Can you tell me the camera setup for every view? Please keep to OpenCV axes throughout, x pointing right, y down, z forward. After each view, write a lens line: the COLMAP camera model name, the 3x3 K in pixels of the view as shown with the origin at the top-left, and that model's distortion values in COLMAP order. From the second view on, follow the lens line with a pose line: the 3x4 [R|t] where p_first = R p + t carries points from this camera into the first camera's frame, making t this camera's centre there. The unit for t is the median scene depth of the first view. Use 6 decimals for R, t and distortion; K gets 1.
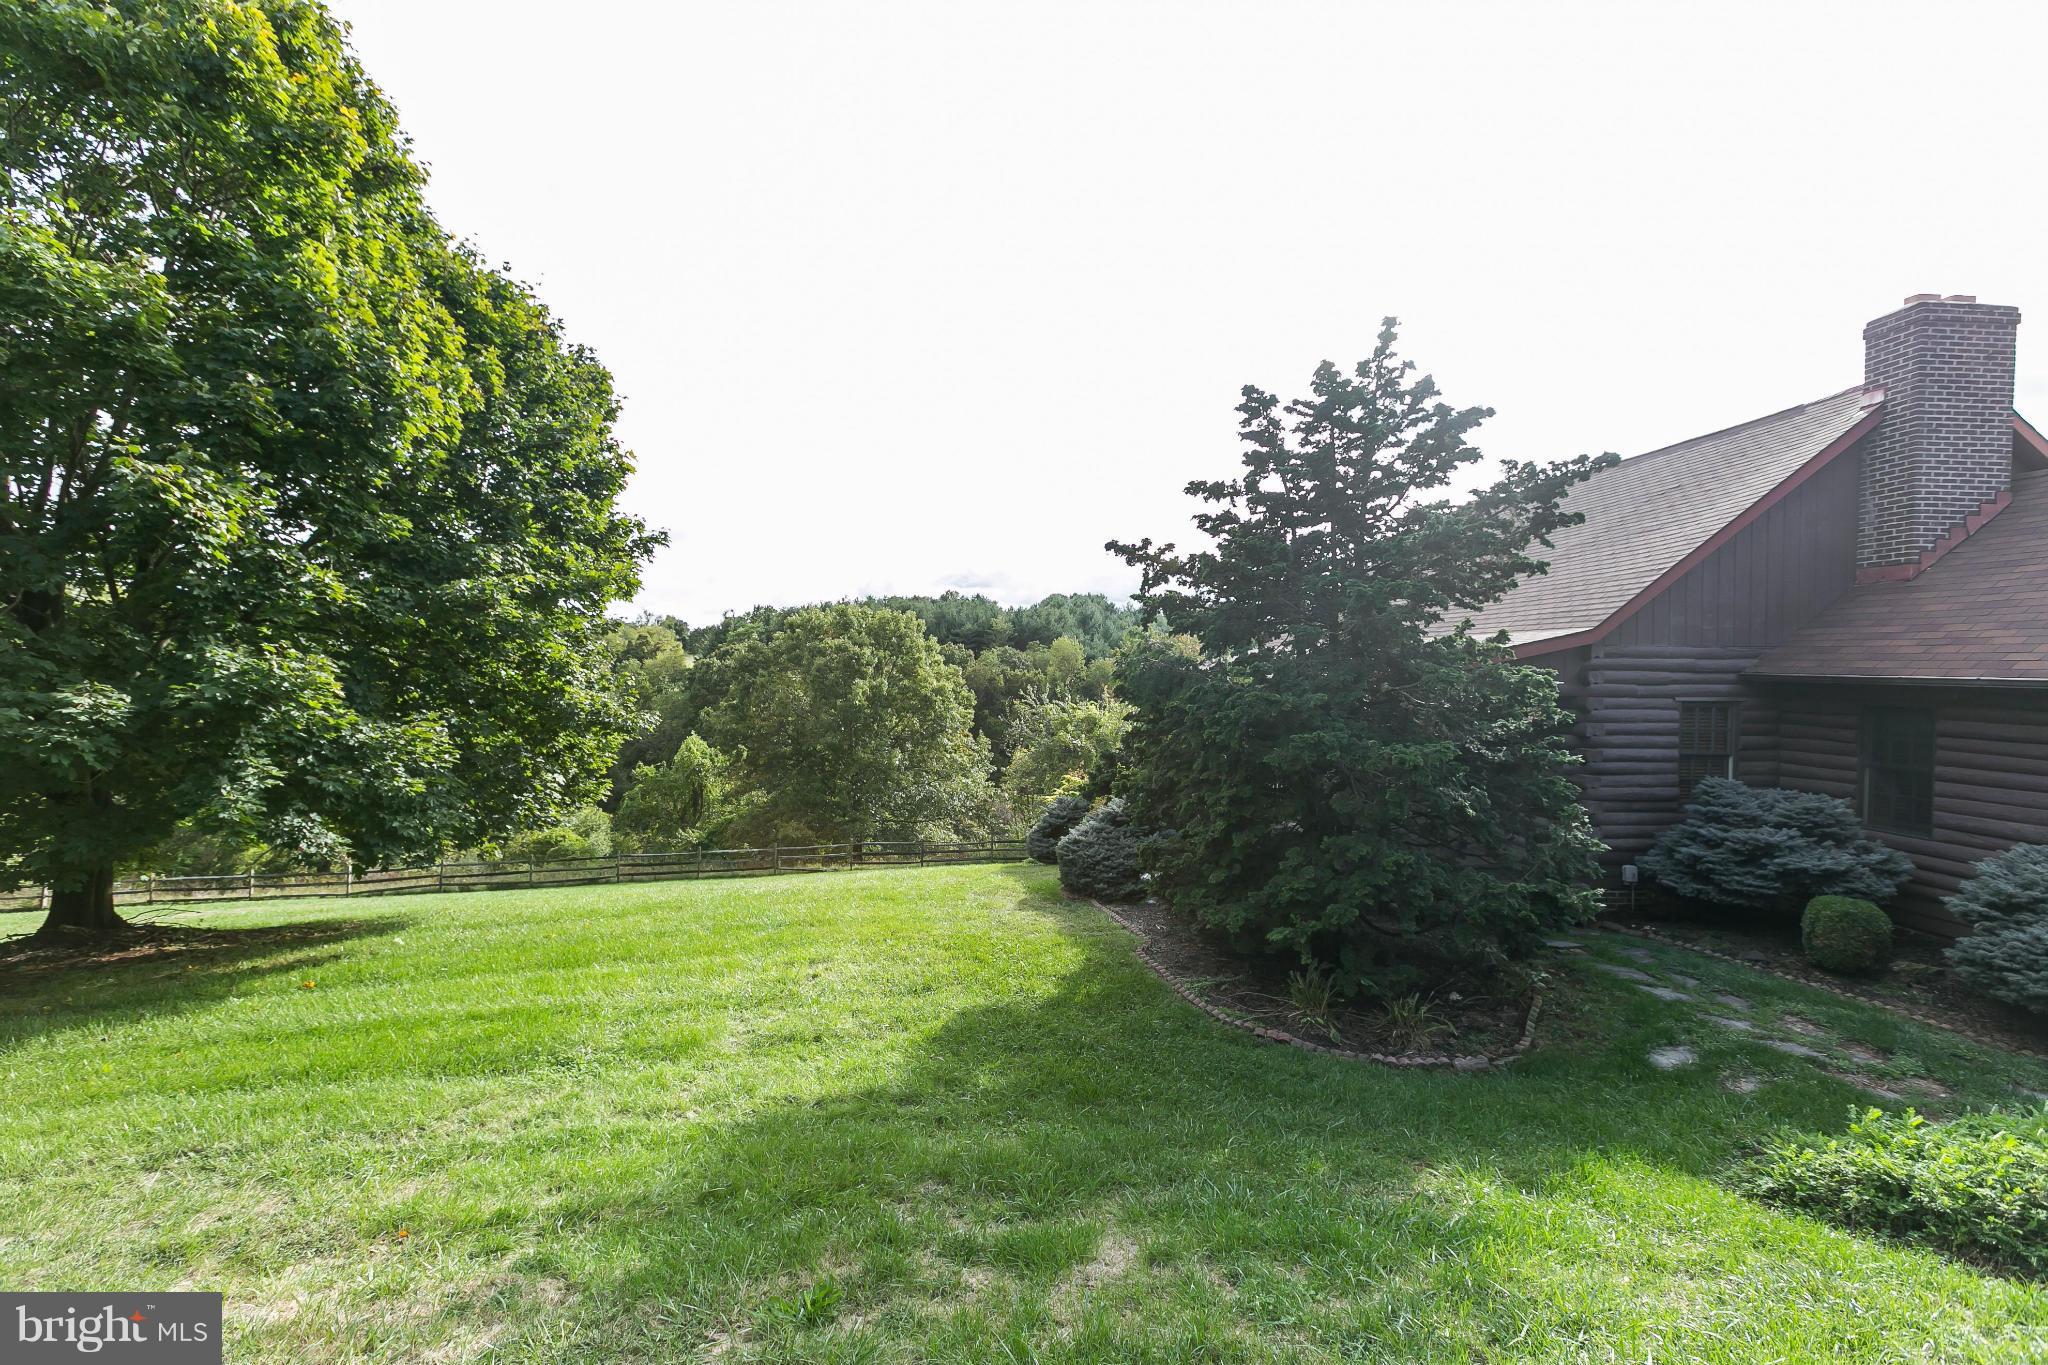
lens RADIAL K [[913.3, 0, 1015.4], [0, 913.3, 683.6], [0, 0, 1]] dist [0.000210, -0.000414]
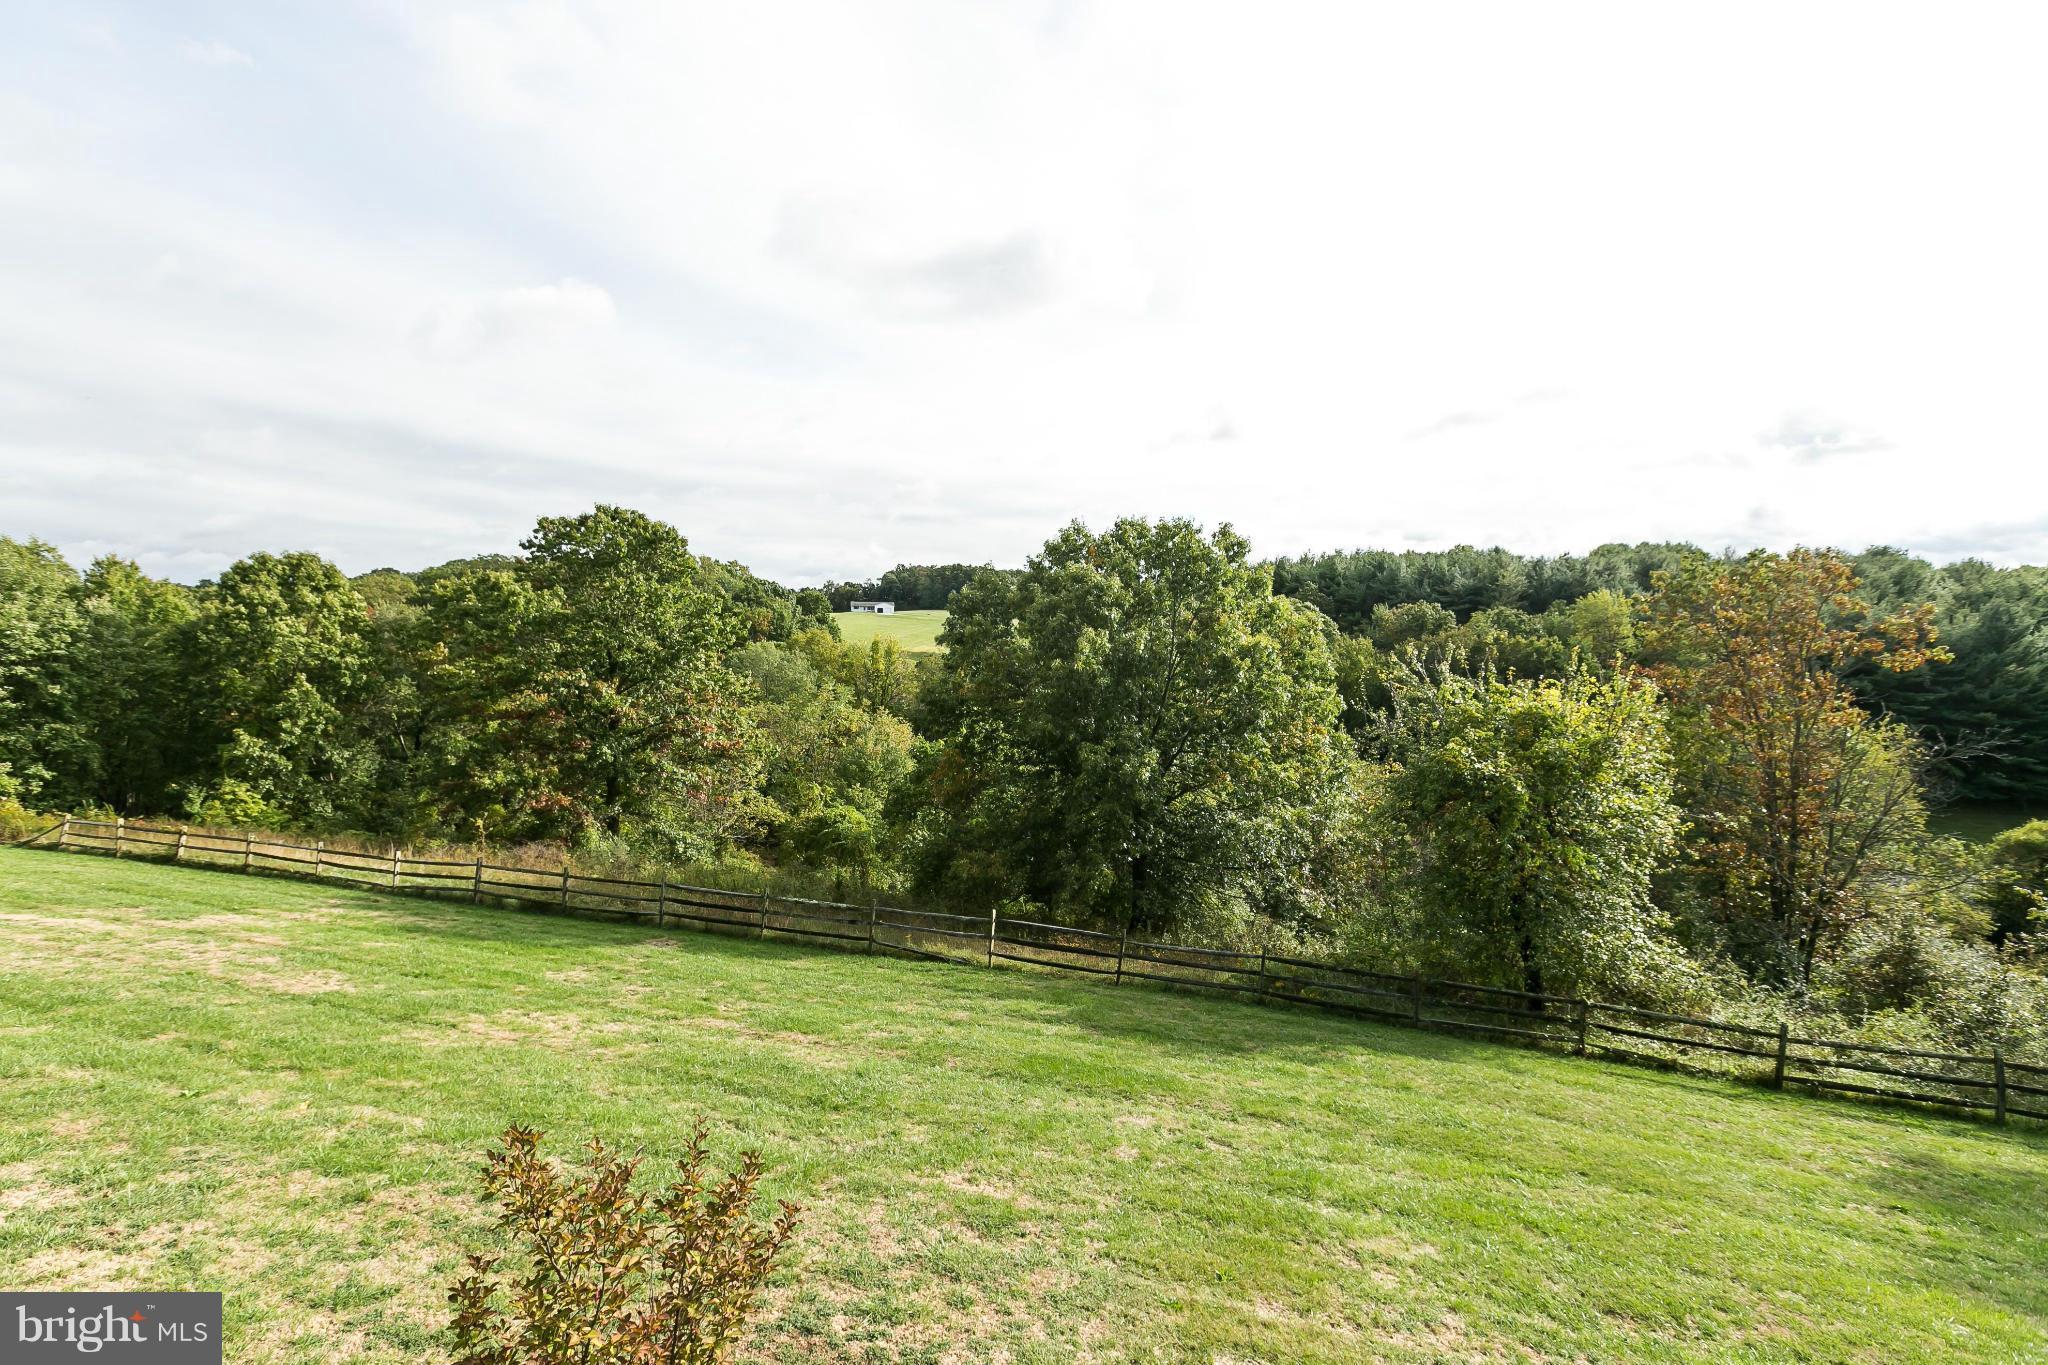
lens RADIAL K [[913.3, 0, 1015.4], [0, 913.3, 683.6], [0, 0, 1]] dist [0.000210, -0.000414]
pose [[0.852208, 0.042808, -0.521448, 0.100424], [-0.026356, 0.998894, 0.038930, 0.009083], [0.522538, -0.019433, 0.852394, 0.444724]]
